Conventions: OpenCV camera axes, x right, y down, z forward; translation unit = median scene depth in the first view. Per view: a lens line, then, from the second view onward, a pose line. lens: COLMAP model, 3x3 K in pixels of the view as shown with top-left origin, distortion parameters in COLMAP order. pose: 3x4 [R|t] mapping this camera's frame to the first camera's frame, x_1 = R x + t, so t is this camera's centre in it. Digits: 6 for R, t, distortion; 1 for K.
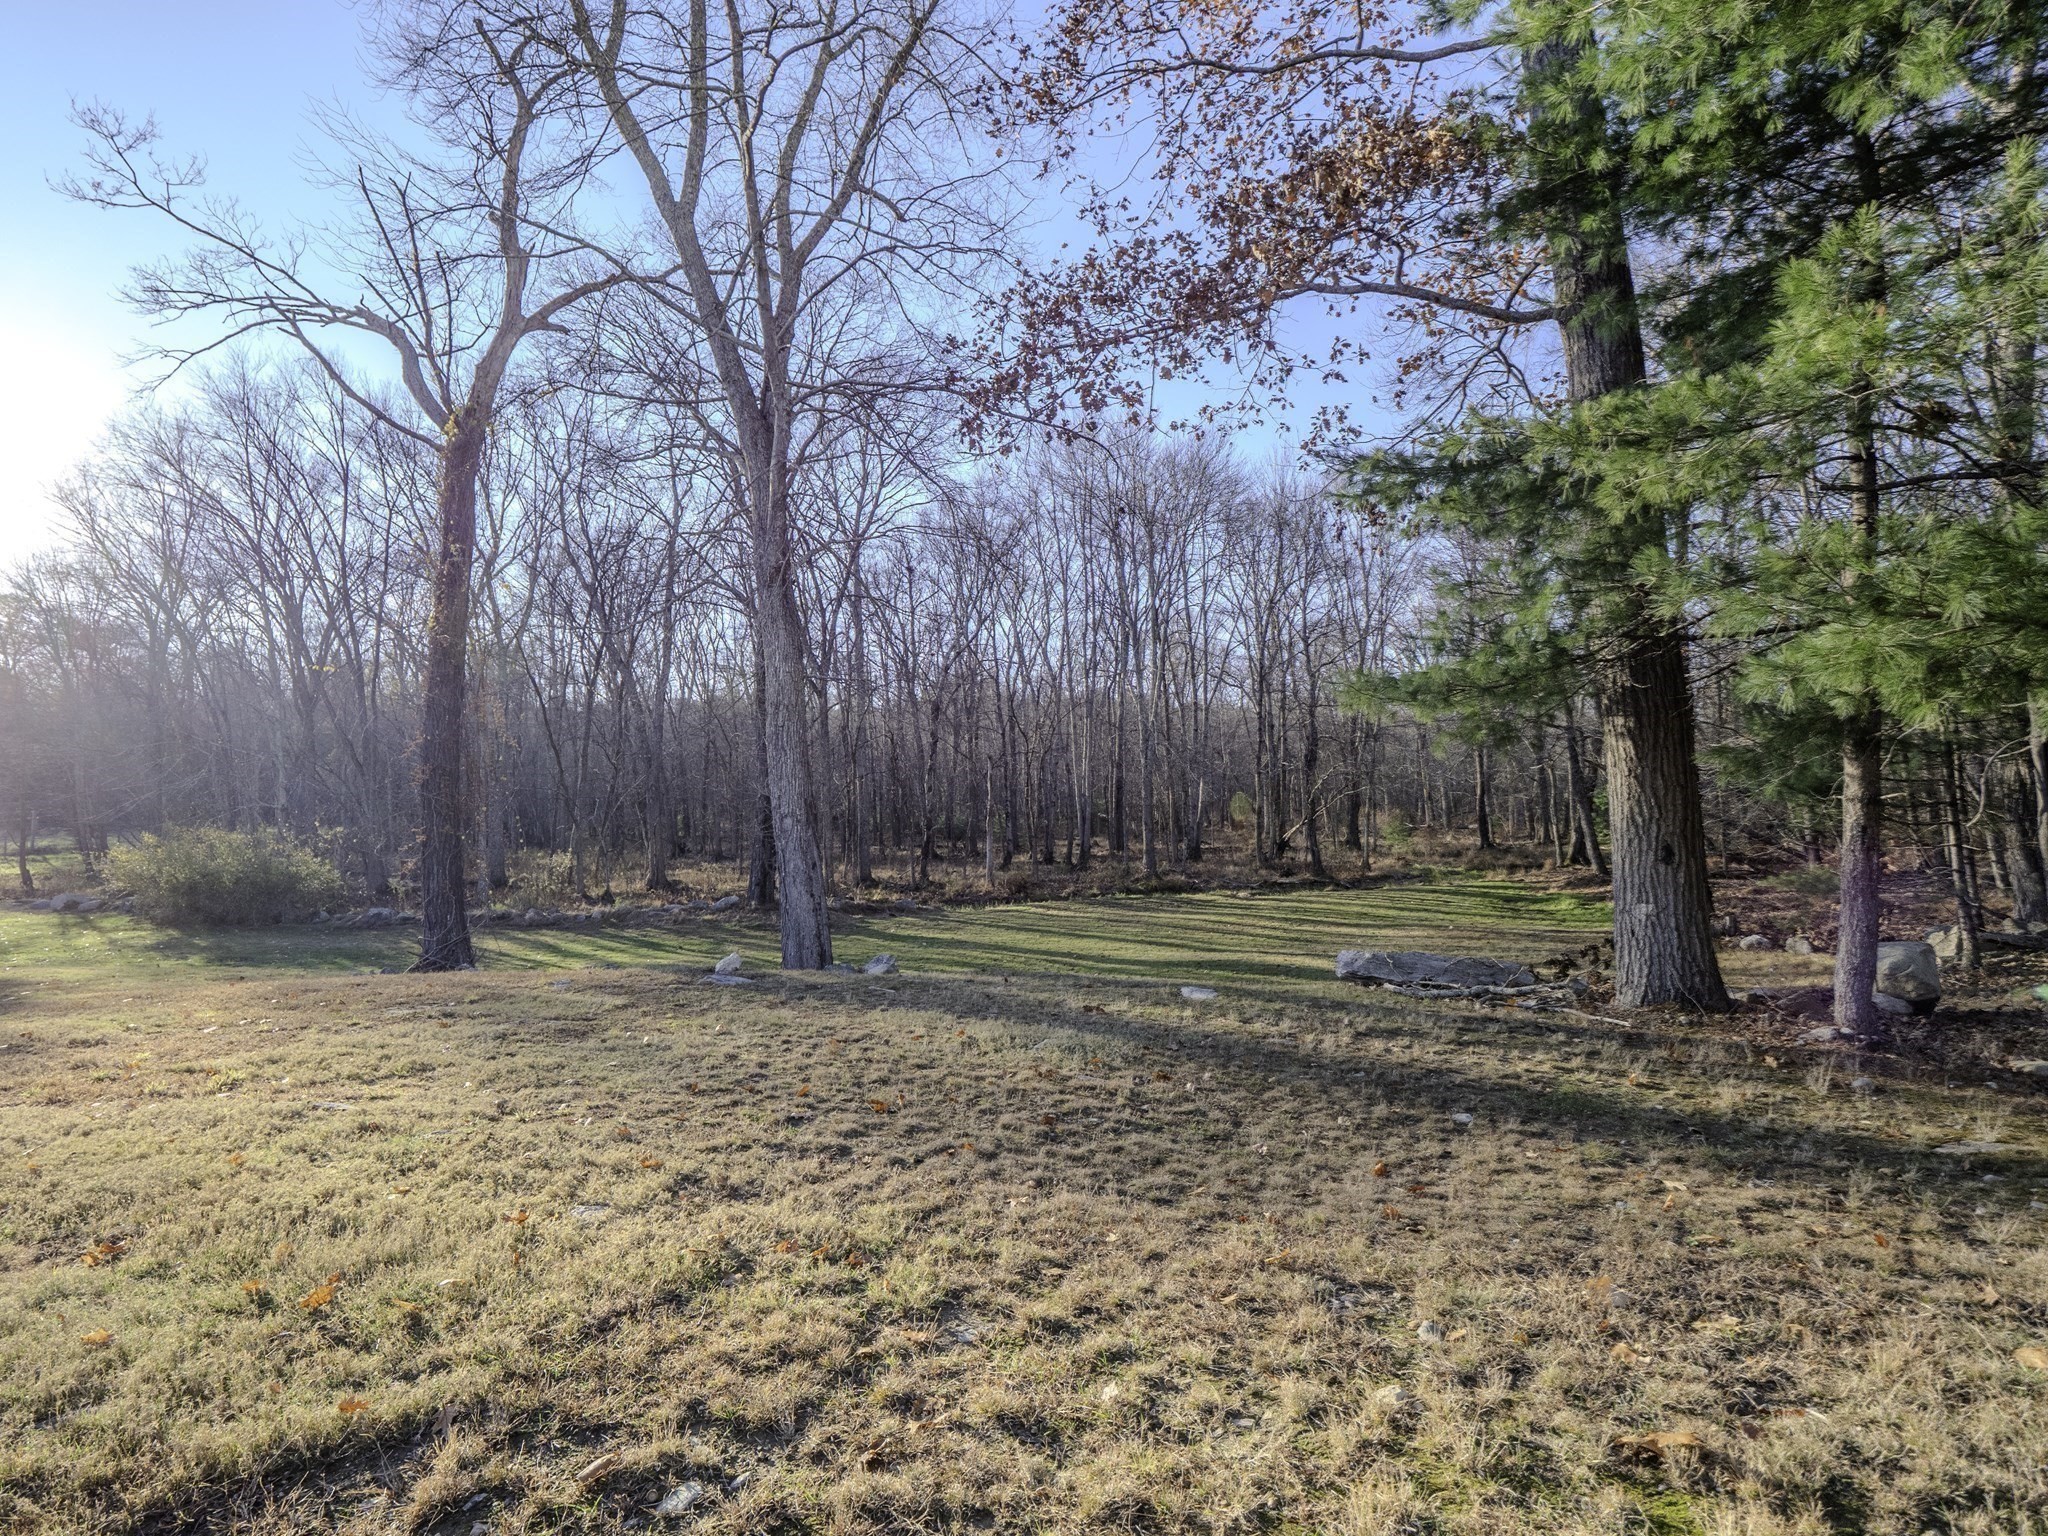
lens RADIAL K [[1025.7, 0, 1030.2], [0, 1025.7, 755.4], [0, 0, 1]] dist [-0.003990, -0.008009]
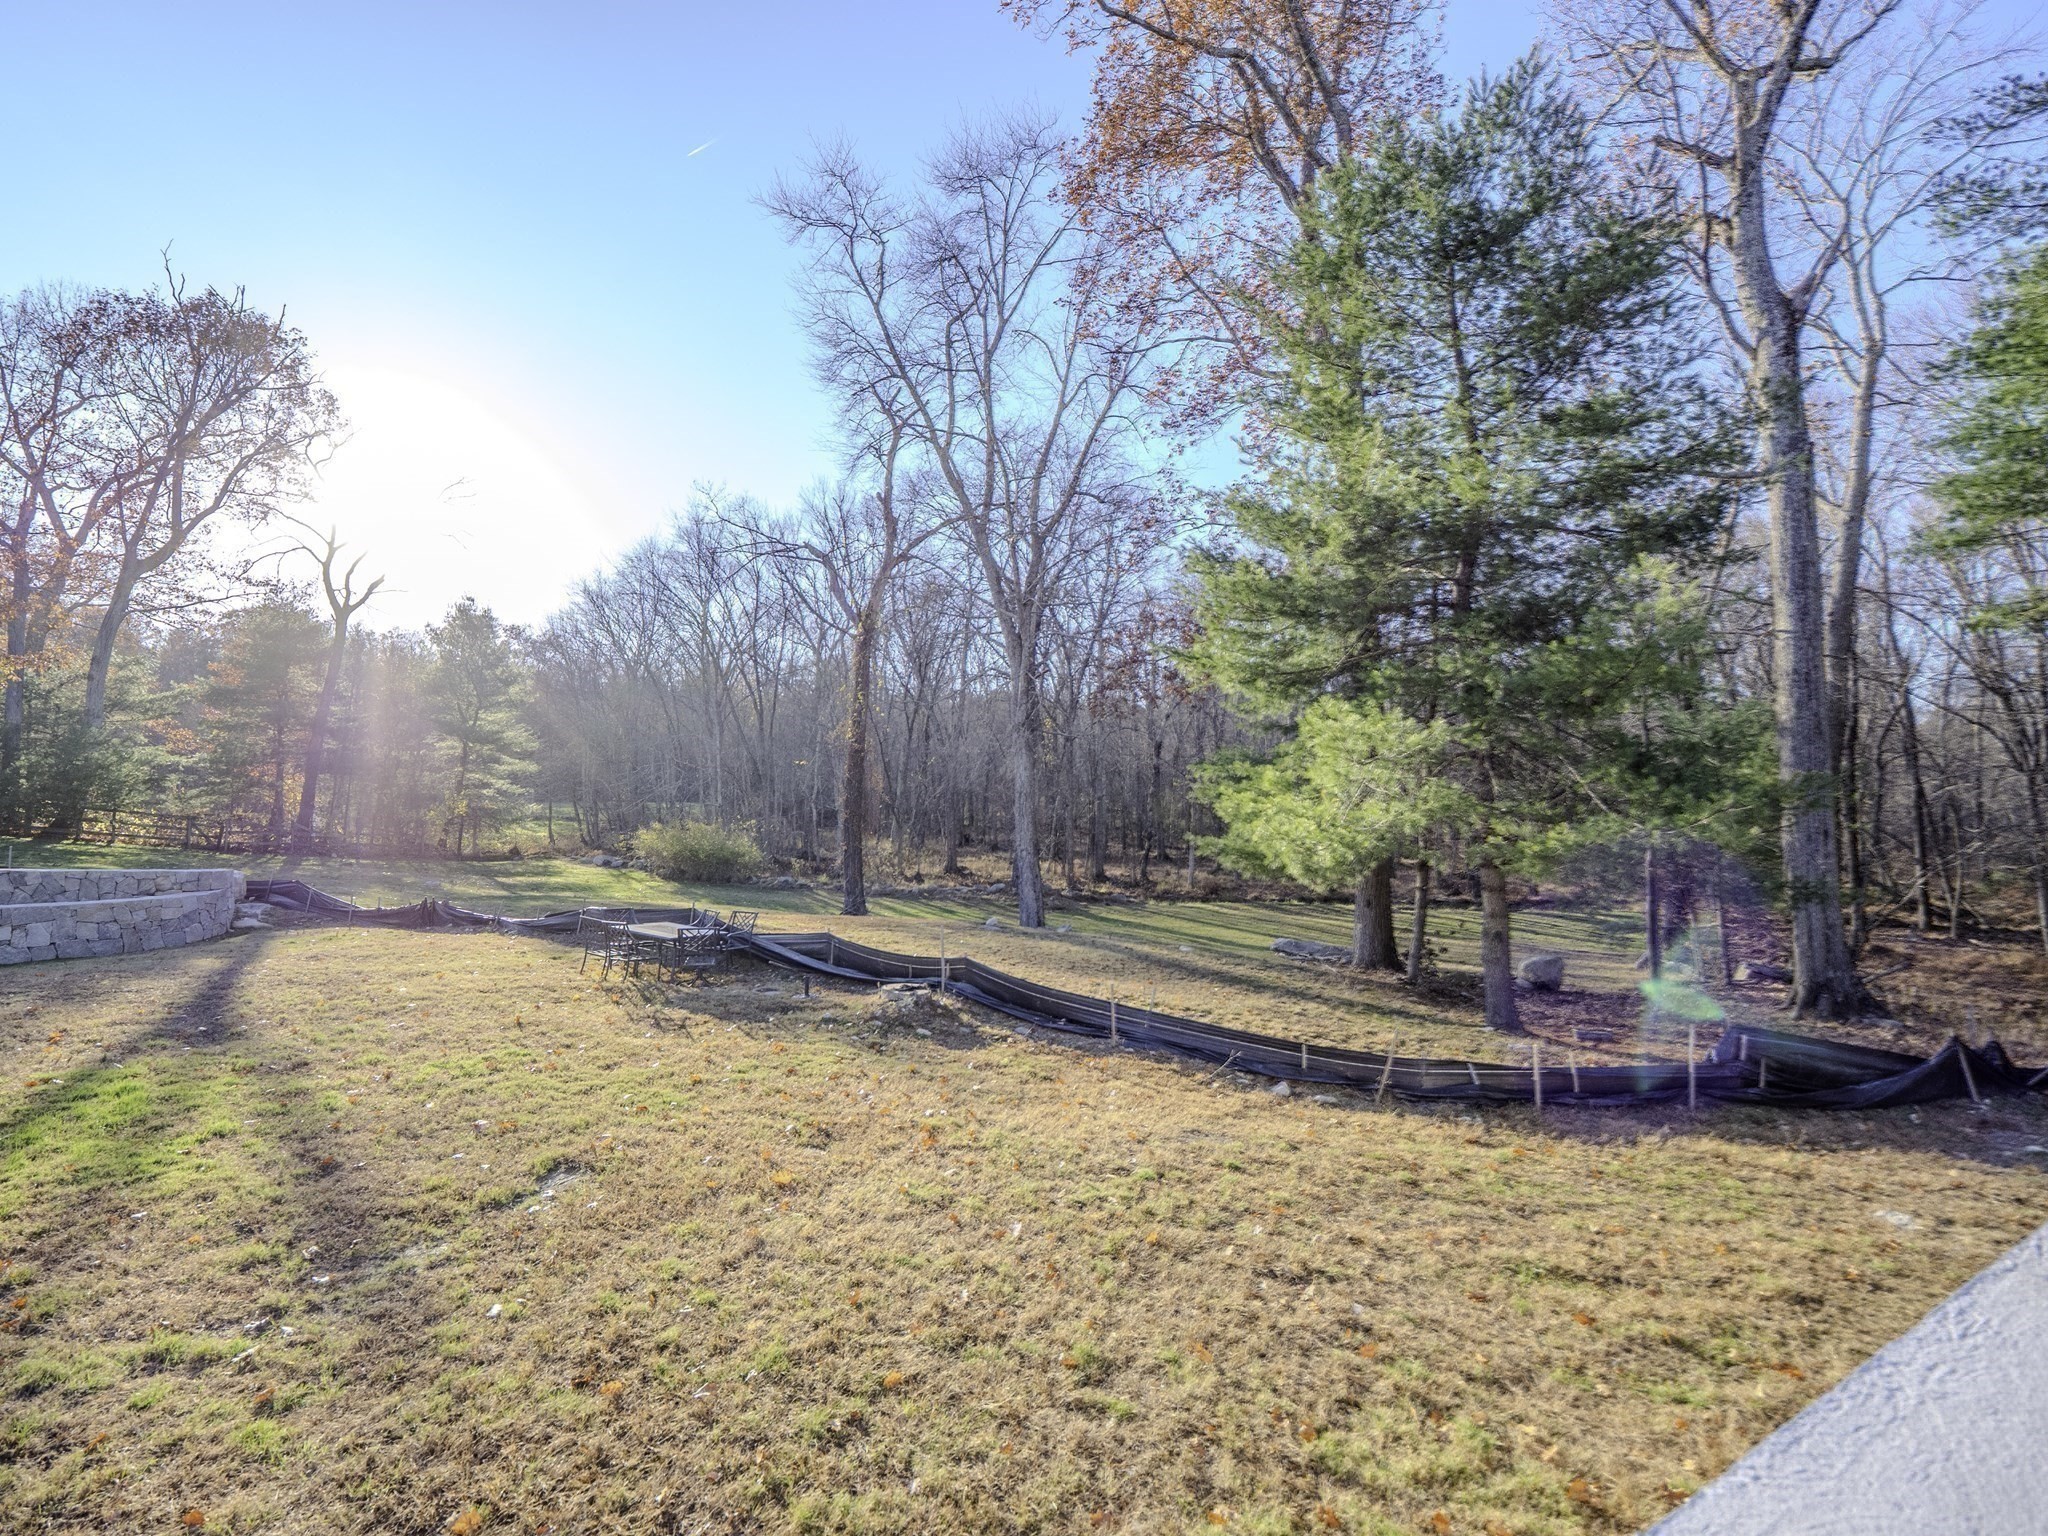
lens RADIAL K [[1025.7, 0, 1030.2], [0, 1025.7, 755.4], [0, 0, 1]] dist [-0.003990, -0.008009]
pose [[0.964416, 0.032204, -0.262422, 0.125269], [-0.029086, 0.999453, 0.015758, -0.068106], [0.262785, -0.007565, 0.964825, -0.391715]]
